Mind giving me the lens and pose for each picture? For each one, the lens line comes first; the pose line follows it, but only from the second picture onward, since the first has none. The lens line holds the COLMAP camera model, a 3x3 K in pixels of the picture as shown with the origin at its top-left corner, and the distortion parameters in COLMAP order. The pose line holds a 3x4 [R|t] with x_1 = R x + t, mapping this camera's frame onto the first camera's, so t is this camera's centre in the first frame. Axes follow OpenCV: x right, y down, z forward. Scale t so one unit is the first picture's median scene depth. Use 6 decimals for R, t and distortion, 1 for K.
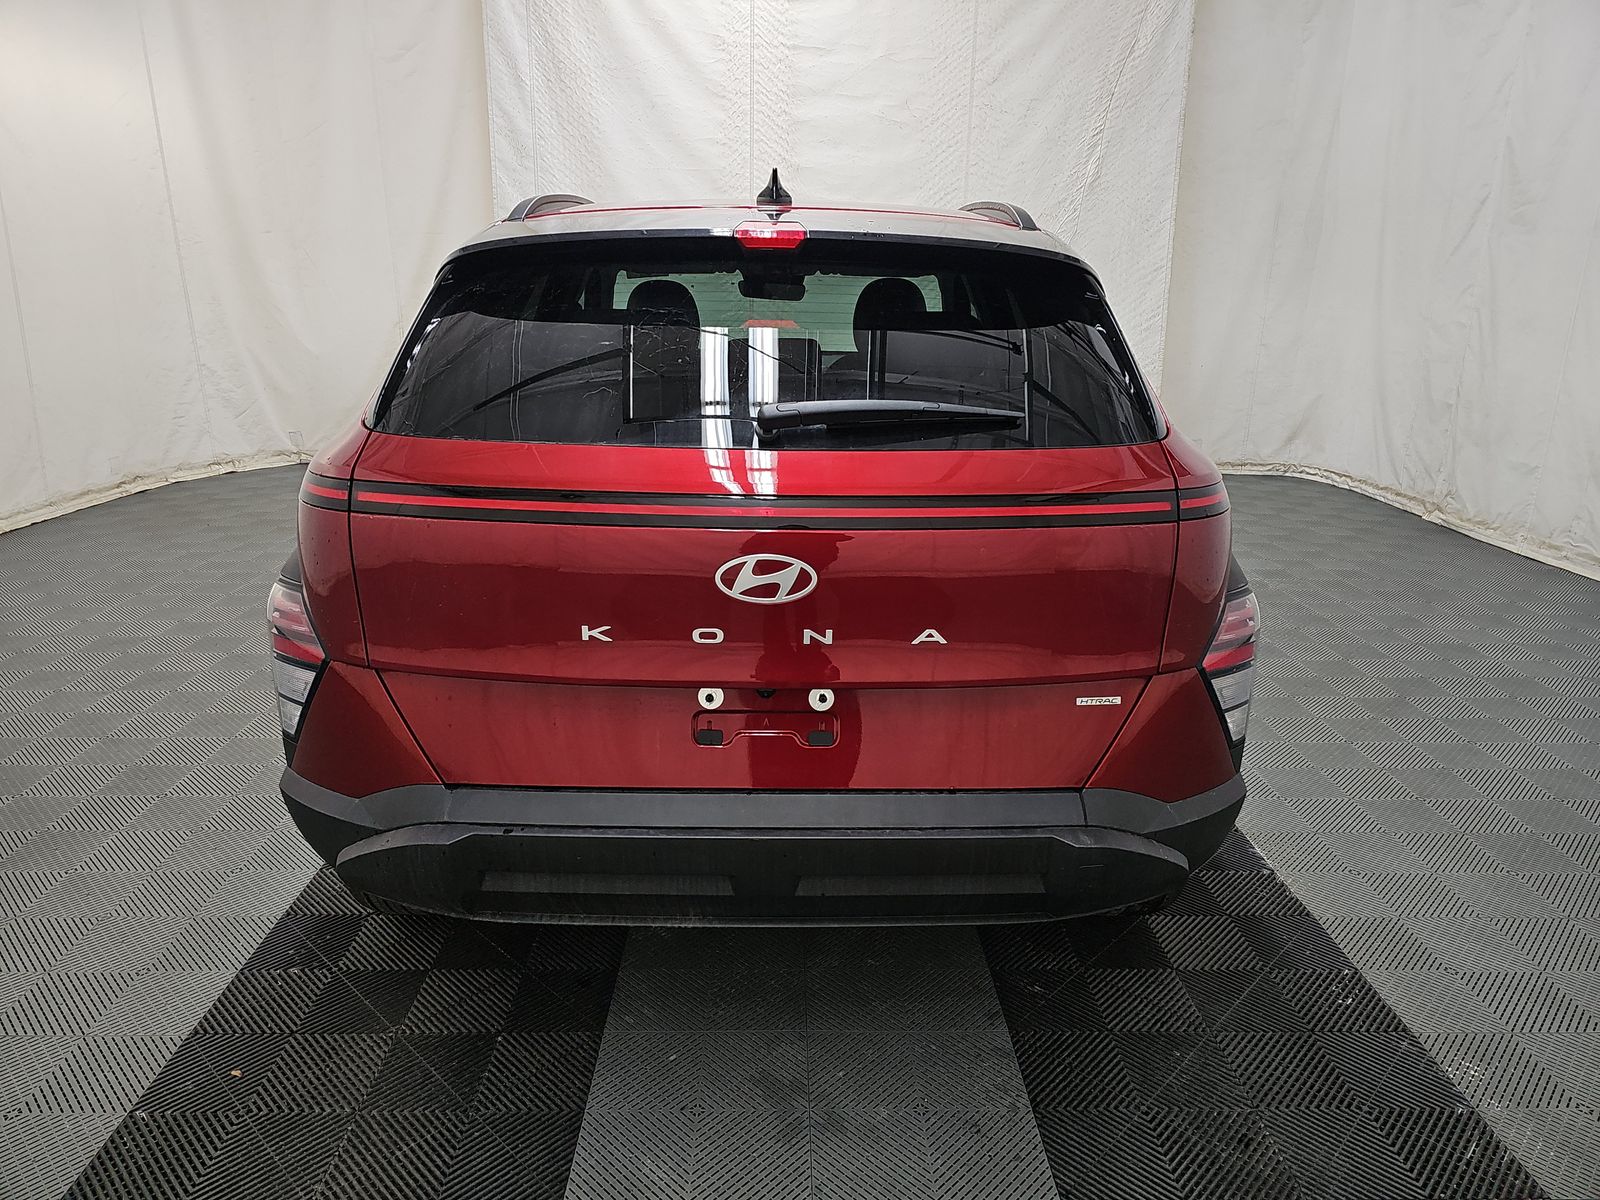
lens RADIAL K [[1068.3, 0, 798.3], [0, 1068.3, 612.4], [0, 0, 1]] dist [0.036009, -0.025619]
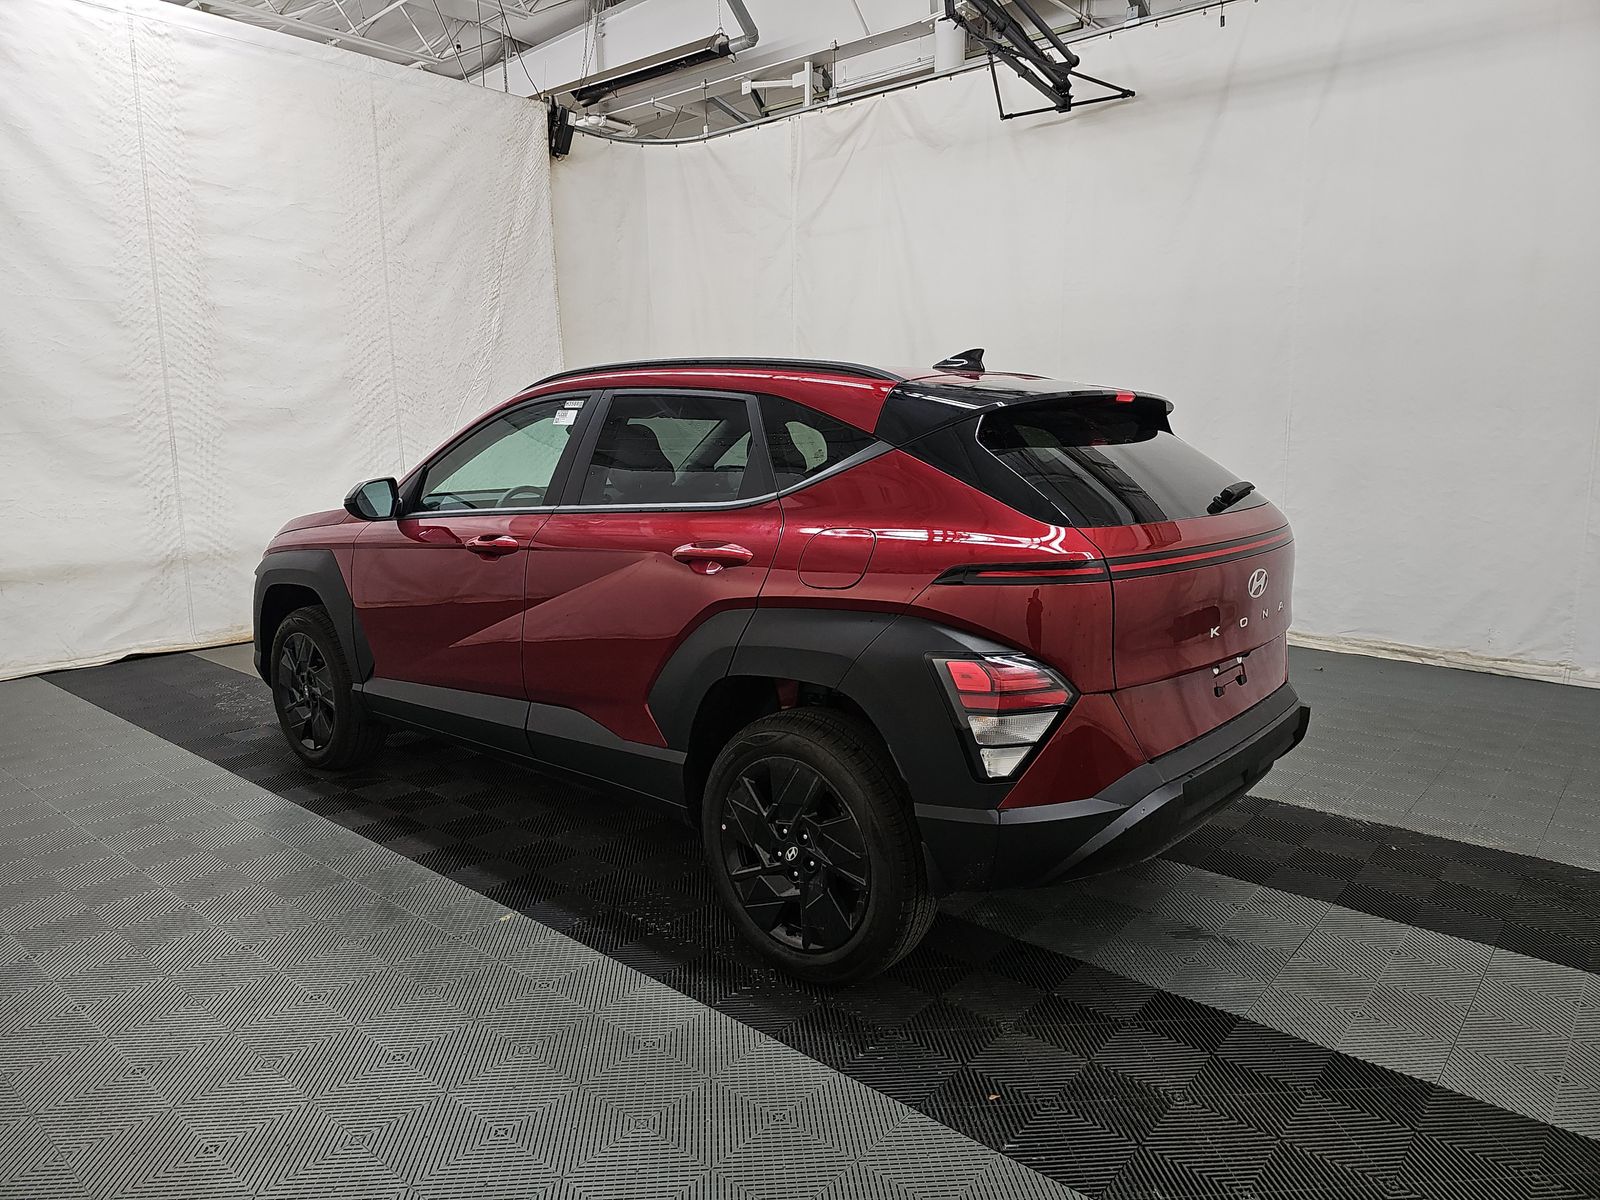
lens RADIAL K [[1068.3, 0, 795.7], [0, 1068.3, 595.7], [0, 0, 1]] dist [0.036009, -0.025619]
pose [[0.655202, -0.134940, 0.743304, -0.401256], [0.236673, 0.971051, -0.032335, -0.029174], [-0.717423, 0.197106, 0.668172, 0.083074]]
